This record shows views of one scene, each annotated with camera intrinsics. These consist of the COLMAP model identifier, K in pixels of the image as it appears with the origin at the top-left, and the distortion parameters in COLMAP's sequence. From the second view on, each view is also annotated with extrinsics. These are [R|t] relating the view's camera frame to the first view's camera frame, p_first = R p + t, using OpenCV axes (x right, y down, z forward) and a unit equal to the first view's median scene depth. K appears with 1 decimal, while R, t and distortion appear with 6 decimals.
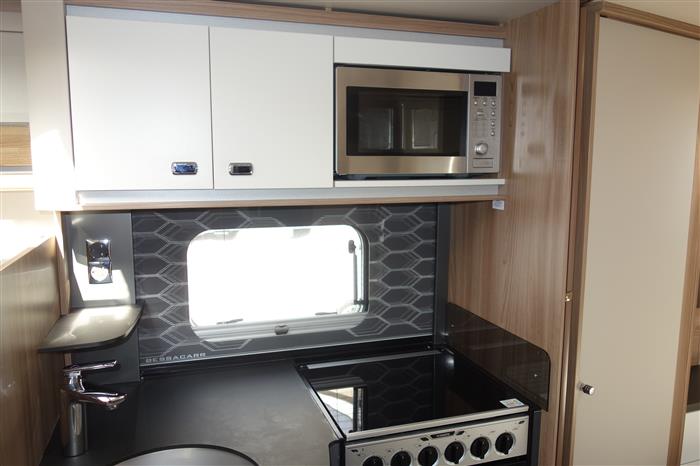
lens RADIAL K [[551.0, 0, 354.8], [0, 551.0, 235.5], [0, 0, 1]] dist [-0.016375, -0.011508]
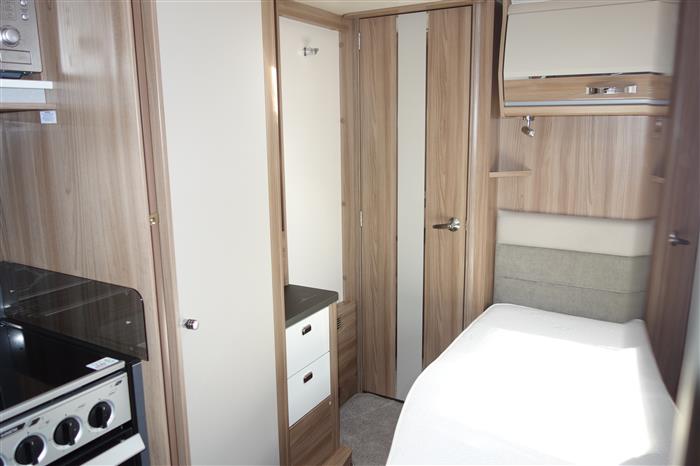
lens RADIAL K [[551.0, 0, 354.8], [0, 551.0, 235.5], [0, 0, 1]] dist [-0.016375, -0.011508]
pose [[0.748329, -0.139263, 0.648544, 0.066458], [0.101358, 0.990238, 0.095684, 0.077751], [-0.655538, -0.005868, 0.755140, 0.155357]]
